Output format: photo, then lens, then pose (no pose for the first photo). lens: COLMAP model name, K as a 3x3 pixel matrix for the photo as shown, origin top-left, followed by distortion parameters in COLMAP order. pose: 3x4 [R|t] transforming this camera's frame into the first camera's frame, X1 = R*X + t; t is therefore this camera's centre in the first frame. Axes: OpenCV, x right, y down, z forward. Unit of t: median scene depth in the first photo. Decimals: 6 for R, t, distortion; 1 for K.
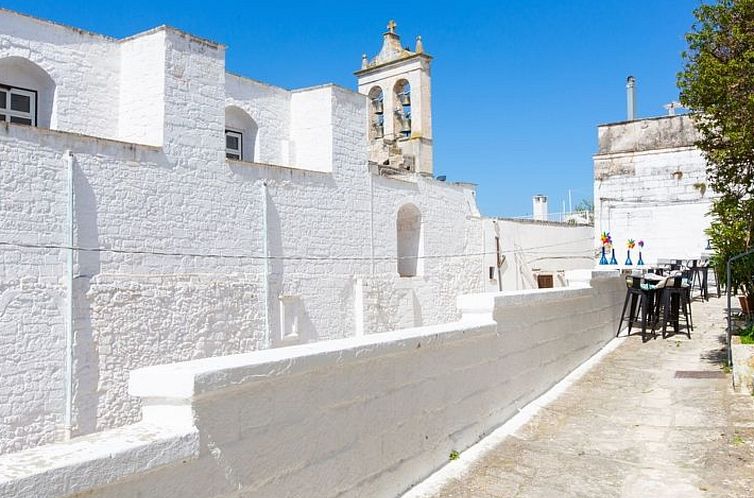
lens RADIAL K [[740.0, 0, 390.0], [0, 740.0, 242.1], [0, 0, 1]] dist [0.000729, 0.001294]
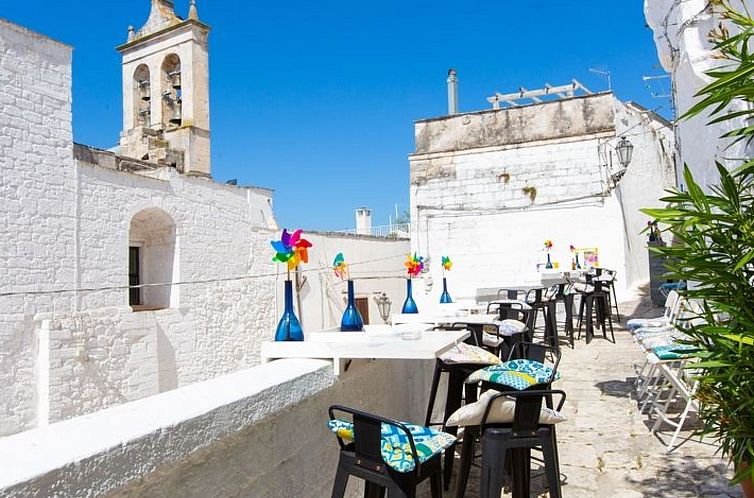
lens RADIAL K [[740.0, 0, 390.0], [0, 740.0, 242.1], [0, 0, 1]] dist [0.000729, 0.001294]
pose [[0.976098, -0.006052, 0.217246, 0.073488], [0.011093, 0.999697, -0.021994, -0.000517], [-0.217047, 0.023878, 0.975869, 0.194799]]
